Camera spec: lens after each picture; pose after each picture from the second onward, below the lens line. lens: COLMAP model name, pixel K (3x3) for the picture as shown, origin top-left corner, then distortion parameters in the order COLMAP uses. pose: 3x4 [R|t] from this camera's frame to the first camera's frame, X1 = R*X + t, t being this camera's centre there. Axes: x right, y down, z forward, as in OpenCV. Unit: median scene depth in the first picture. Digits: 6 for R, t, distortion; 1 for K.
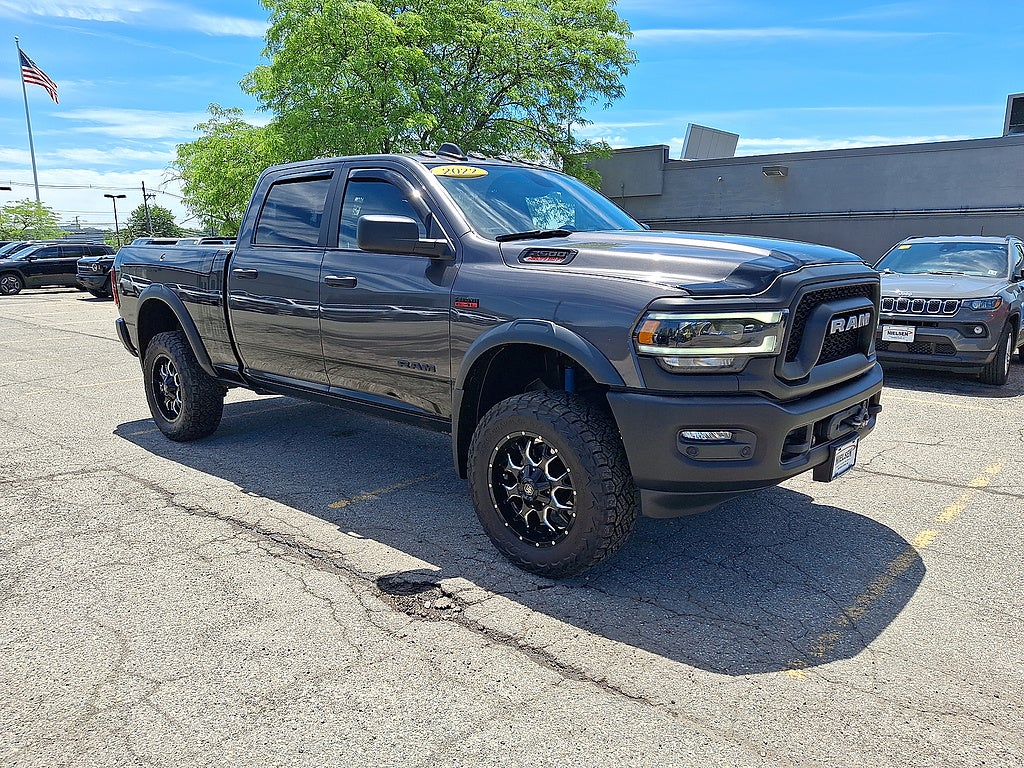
lens RADIAL K [[764.7, 0, 503.0], [0, 764.7, 382.5], [0, 0, 1]] dist [-0.009268, 0.001289]
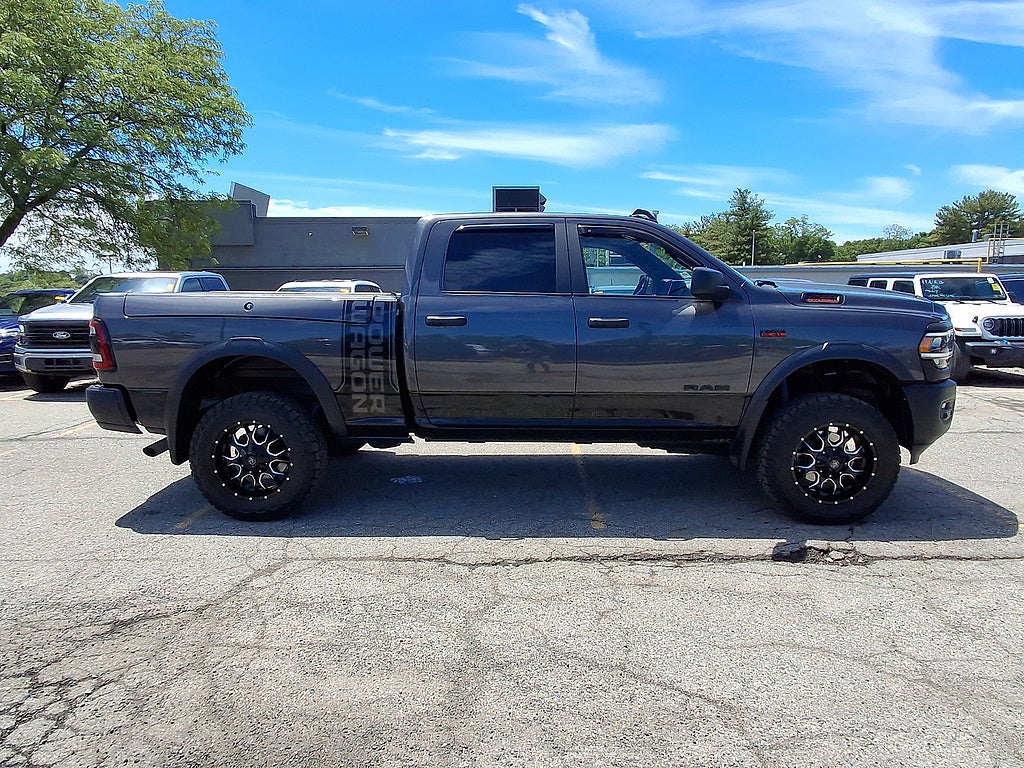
lens RADIAL K [[685.3, 0, 509.2], [0, 685.3, 373.0], [0, 0, 1]] dist [0.004355, 0.005358]
pose [[0.767610, -0.074657, 0.636554, -0.979441], [0.114353, 0.993209, -0.021410, -0.053422], [-0.630633, 0.089227, 0.770935, 0.325350]]
